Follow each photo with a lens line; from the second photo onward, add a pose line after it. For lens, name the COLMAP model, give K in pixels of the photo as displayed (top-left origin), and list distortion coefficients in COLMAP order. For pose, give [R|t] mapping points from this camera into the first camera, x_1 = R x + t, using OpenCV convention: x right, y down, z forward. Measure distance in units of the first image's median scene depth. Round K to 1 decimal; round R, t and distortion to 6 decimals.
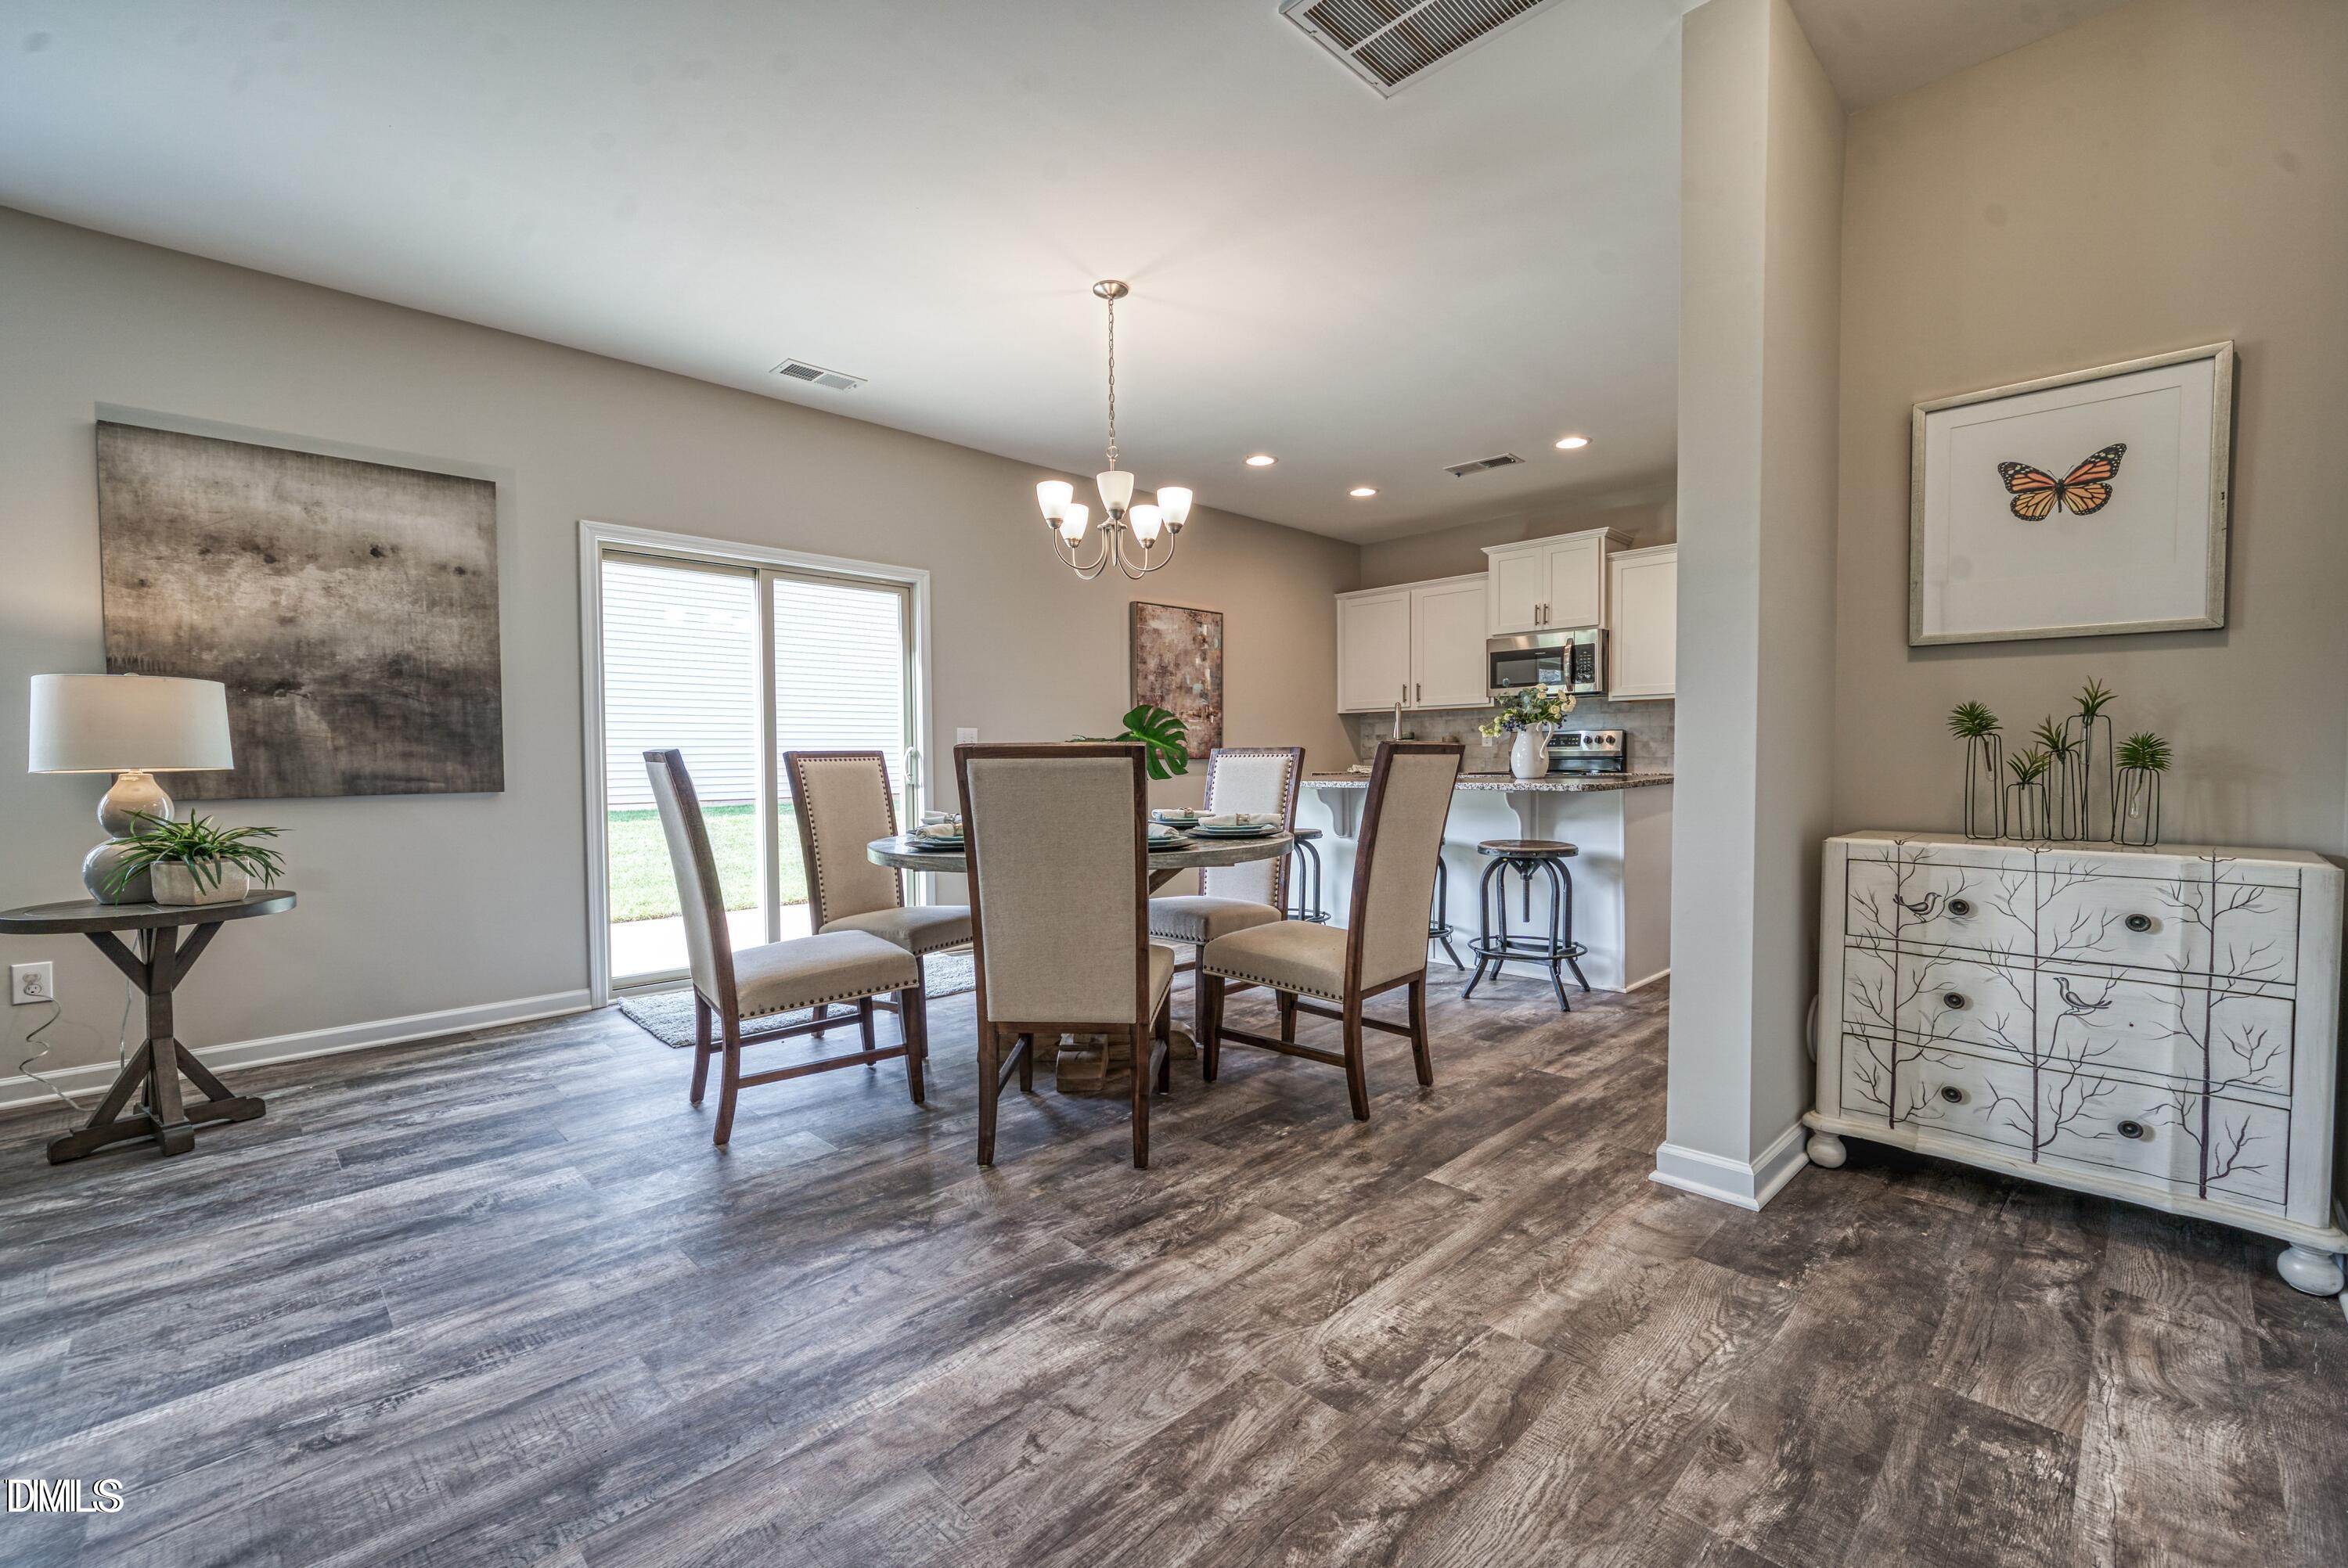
lens RADIAL K [[983.0, 0, 1174.0], [0, 983.0, 784.0], [0, 0, 1]] dist [-0.000886, 0.000994]
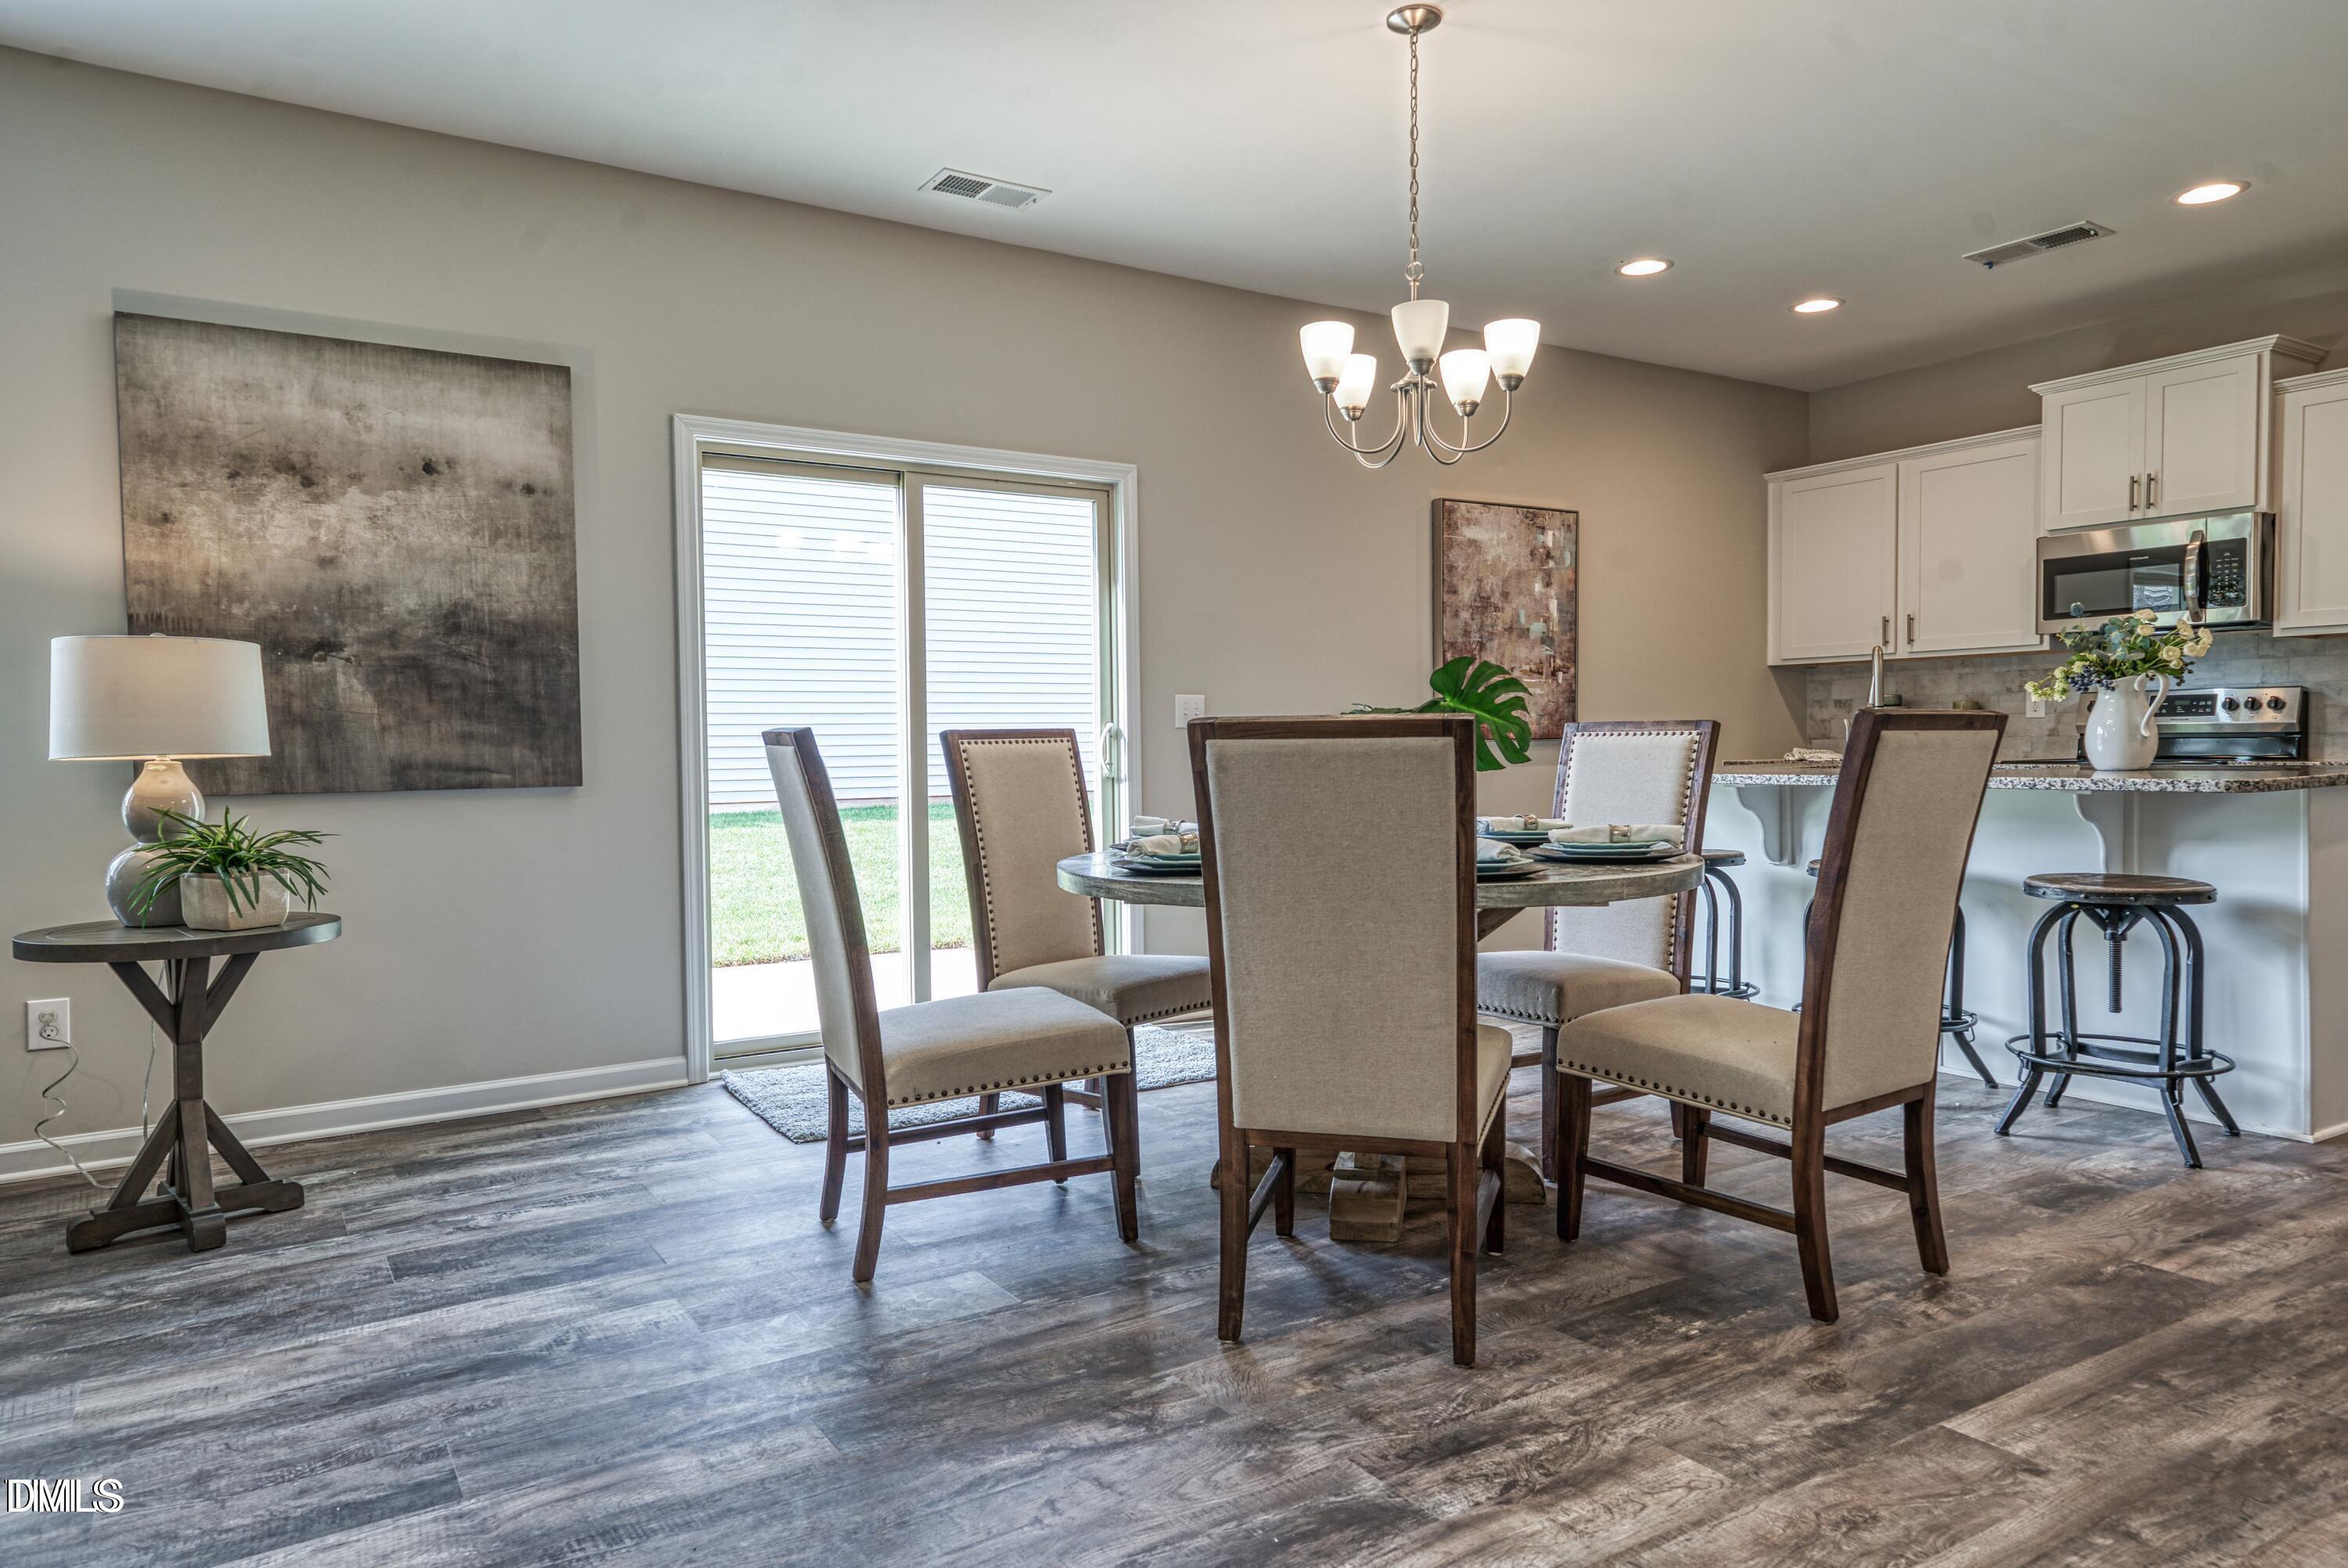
lens RADIAL K [[1482.4, 0, 1174.0], [0, 1482.4, 784.0], [0, 0, 1]] dist [0.034283, 0.001023]
pose [[0.978216, 0.003260, -0.207564, -0.013616], [-0.002431, 0.999988, 0.004246, 0.000435], [0.207575, -0.003649, 0.978212, -0.006827]]
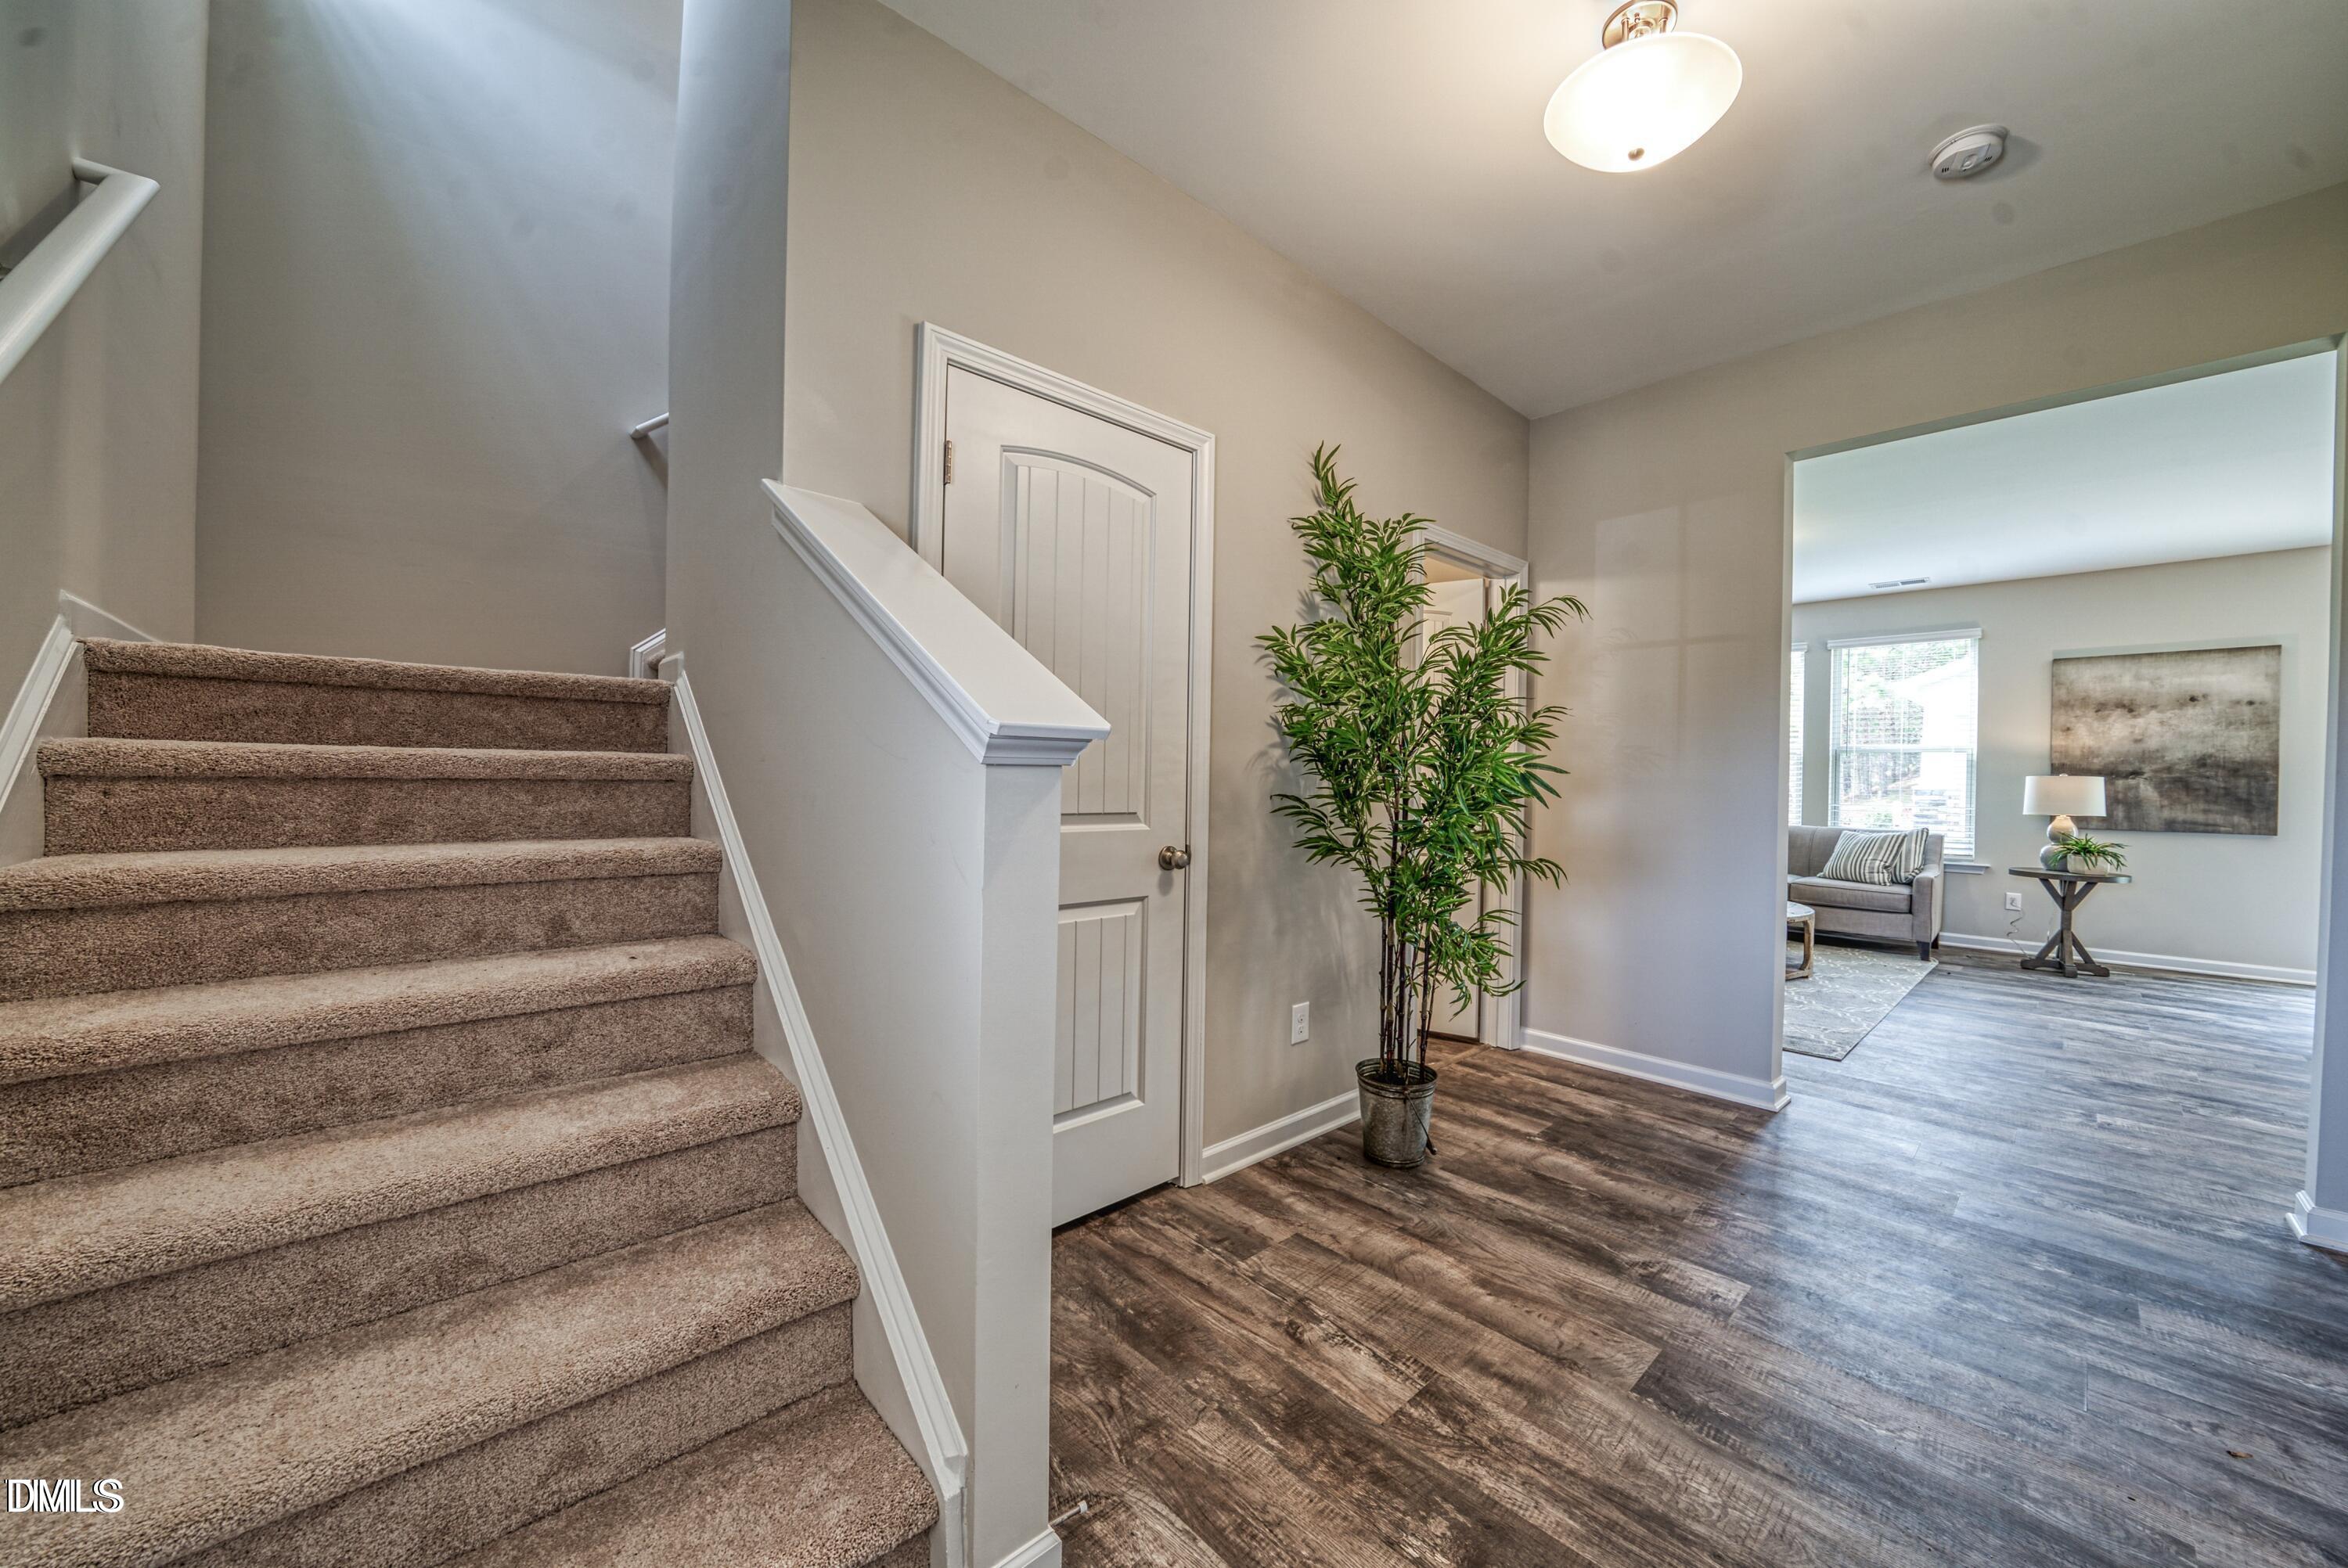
lens RADIAL K [[866.5, 0, 1174.0], [0, 866.5, 784.0], [0, 0, 1]] dist [-0.017605, 0.000228]
pose [[-0.025988, 0.015132, -0.999548, 0.839597], [-0.044365, 0.998883, 0.016276, -0.021860], [0.998677, 0.044768, -0.025288, -0.875526]]
